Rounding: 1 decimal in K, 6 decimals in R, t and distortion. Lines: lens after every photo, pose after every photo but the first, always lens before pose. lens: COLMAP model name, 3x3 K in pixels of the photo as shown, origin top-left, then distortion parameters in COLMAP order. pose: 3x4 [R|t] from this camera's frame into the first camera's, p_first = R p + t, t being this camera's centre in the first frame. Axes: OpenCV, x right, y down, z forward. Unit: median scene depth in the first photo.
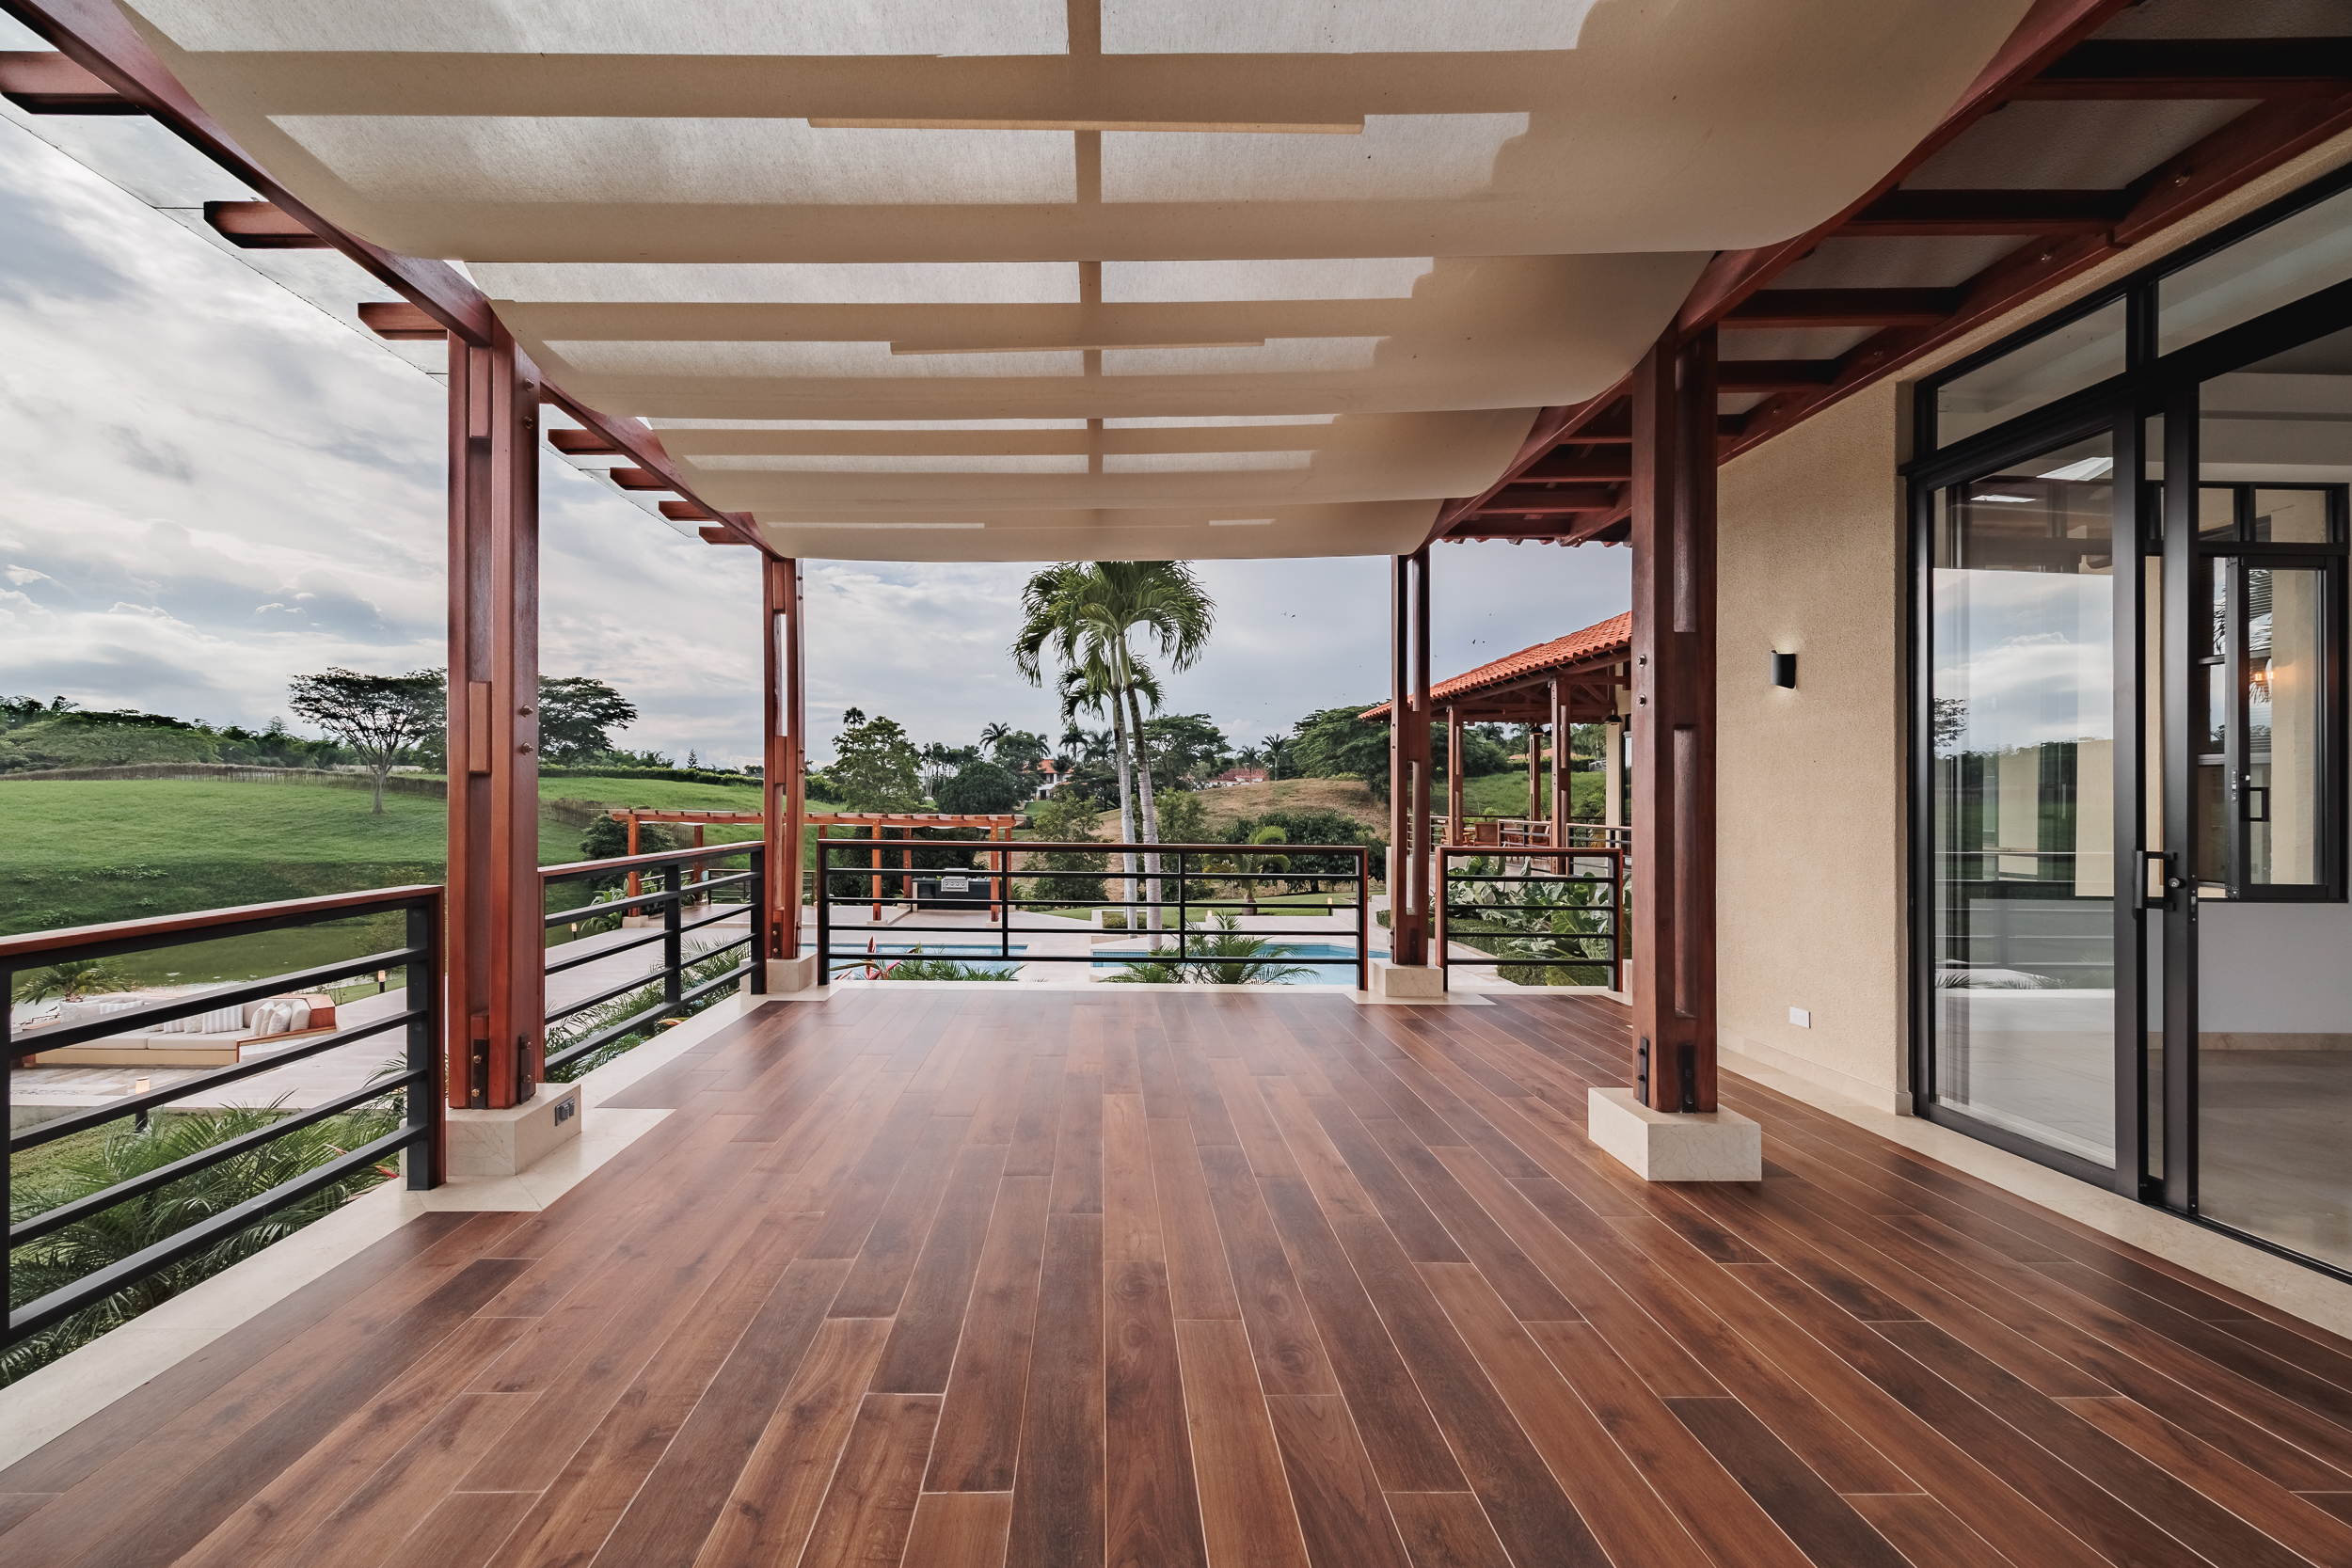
lens RADIAL K [[885.6, 0, 1114.8], [0, 885.6, 882.6], [0, 0, 1]] dist [0.000771, 0.000610]
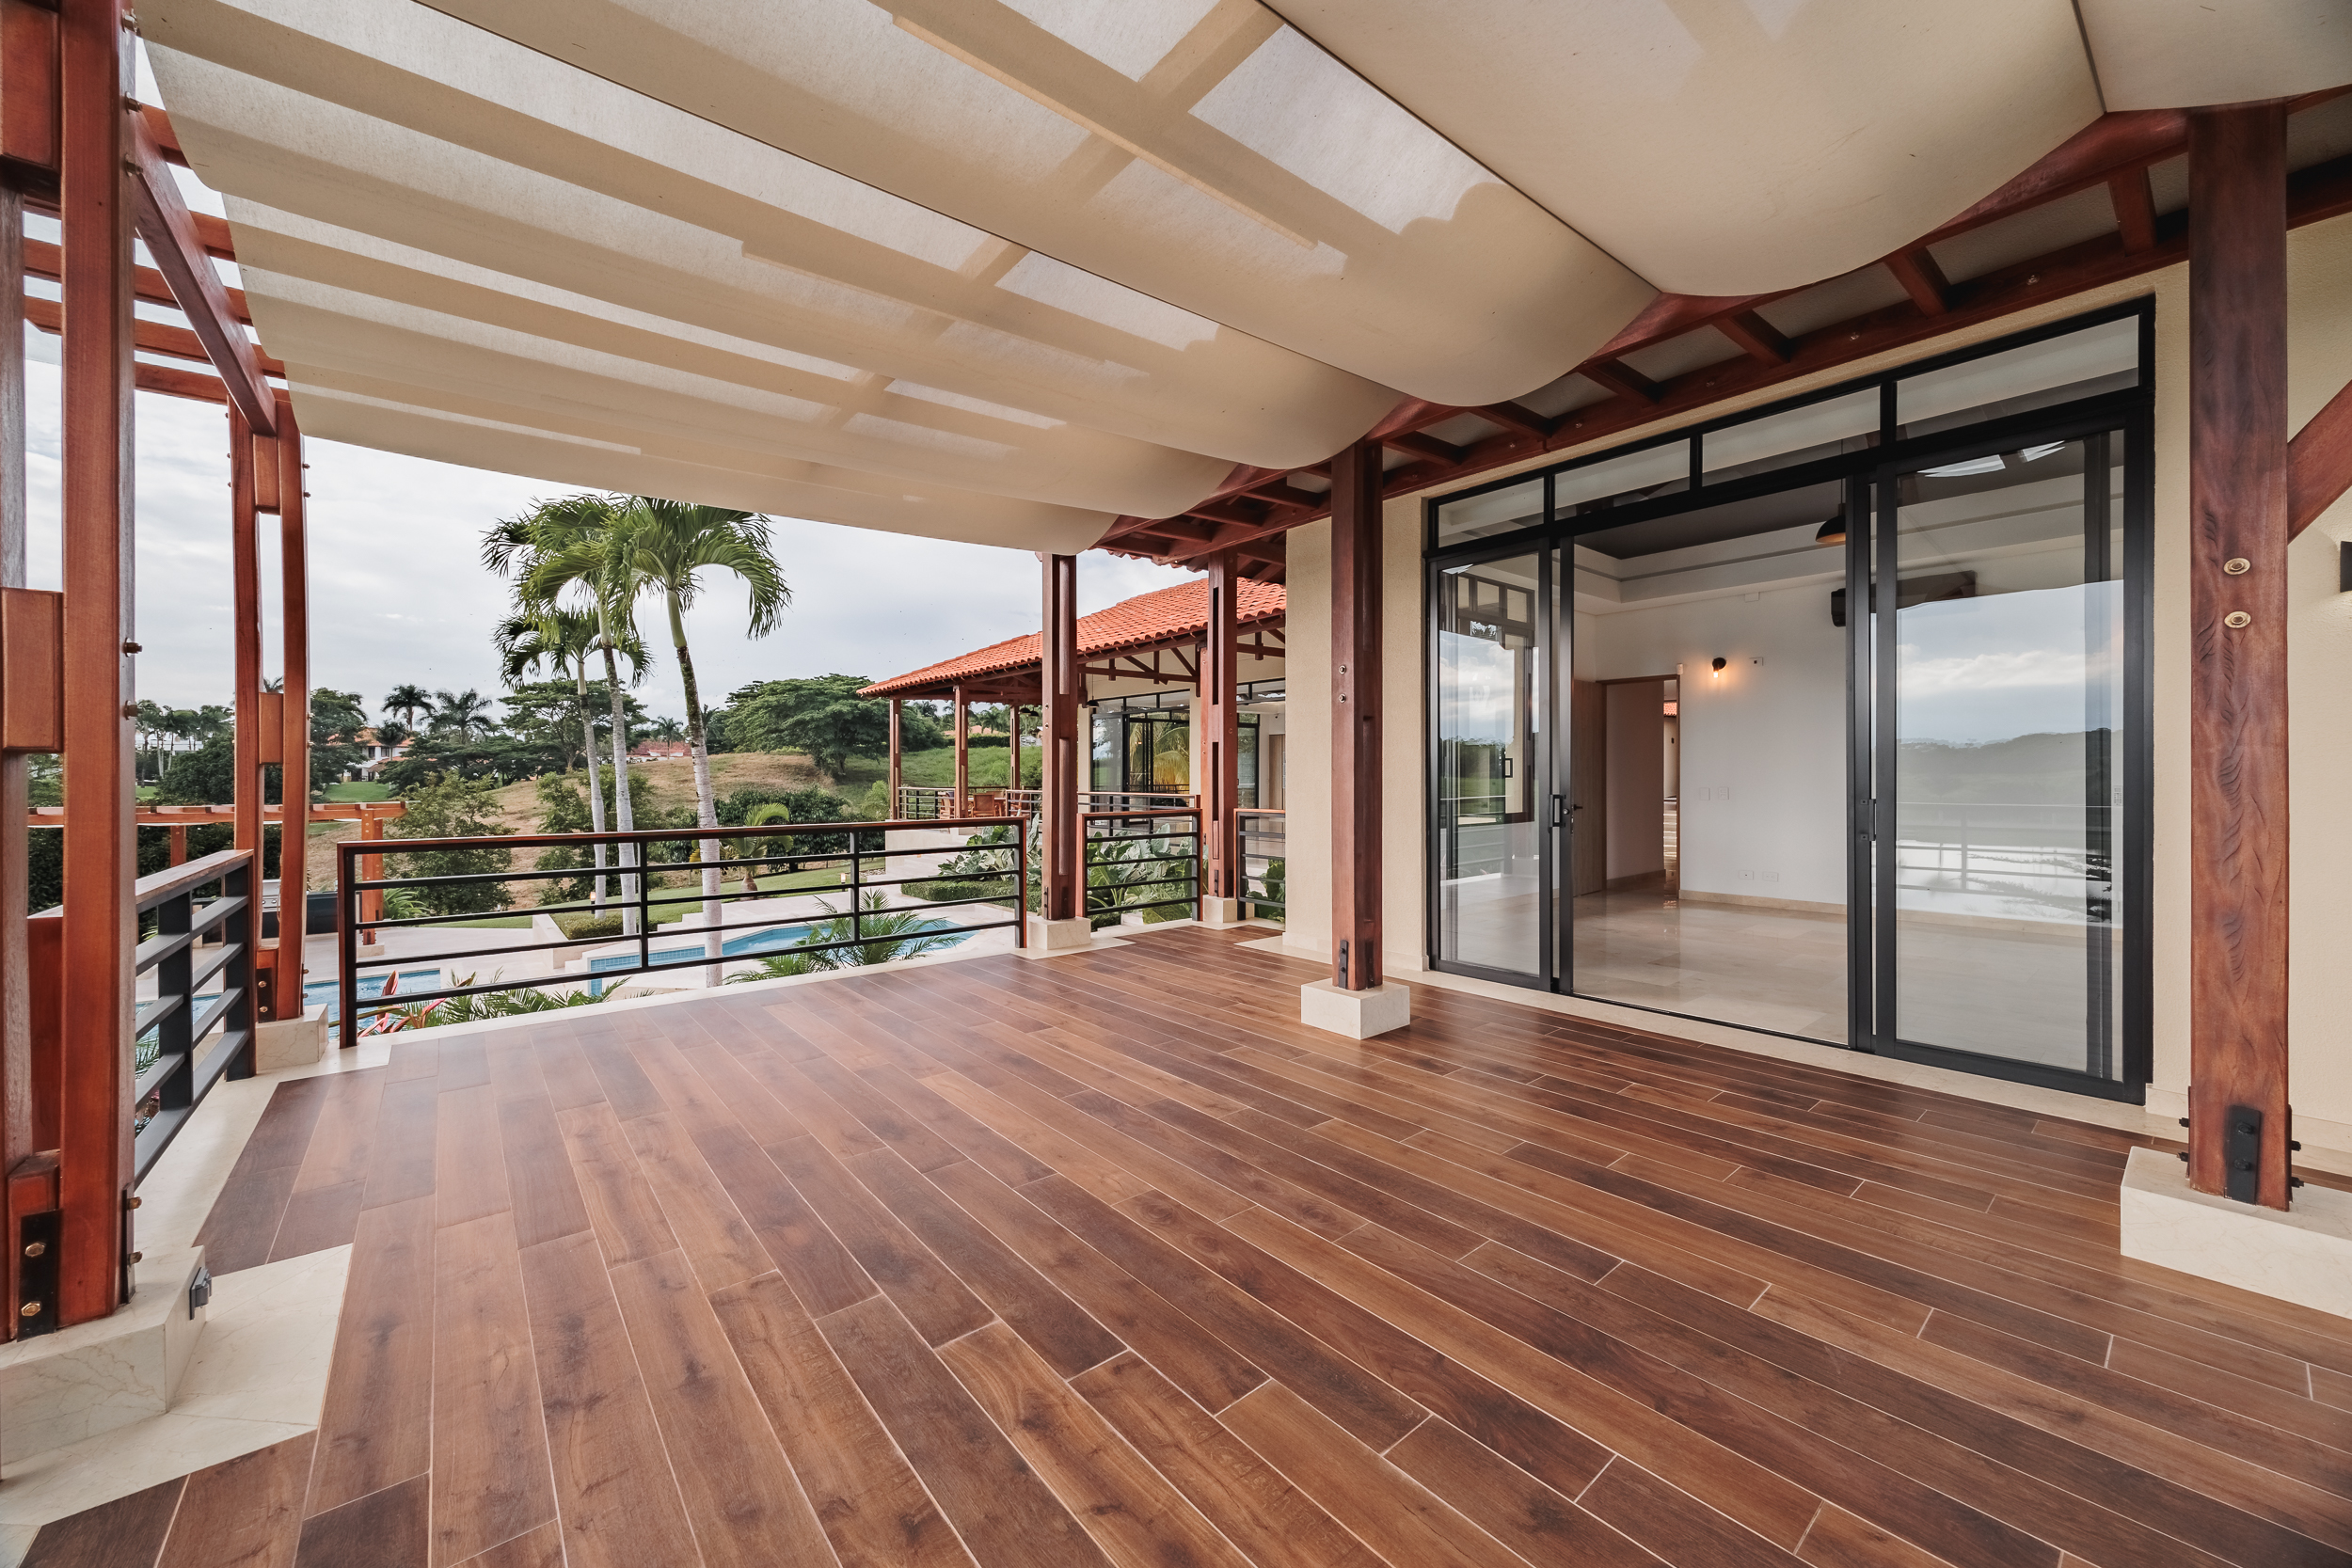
lens RADIAL K [[885.6, 0, 1167.7], [0, 885.6, 833.5], [0, 0, 1]] dist [0.000771, 0.000610]
pose [[0.778833, -0.058493, 0.624498, -0.208549], [0.075107, 0.997175, -0.000269, -0.003313], [-0.622718, 0.047113, 0.781027, 0.039432]]
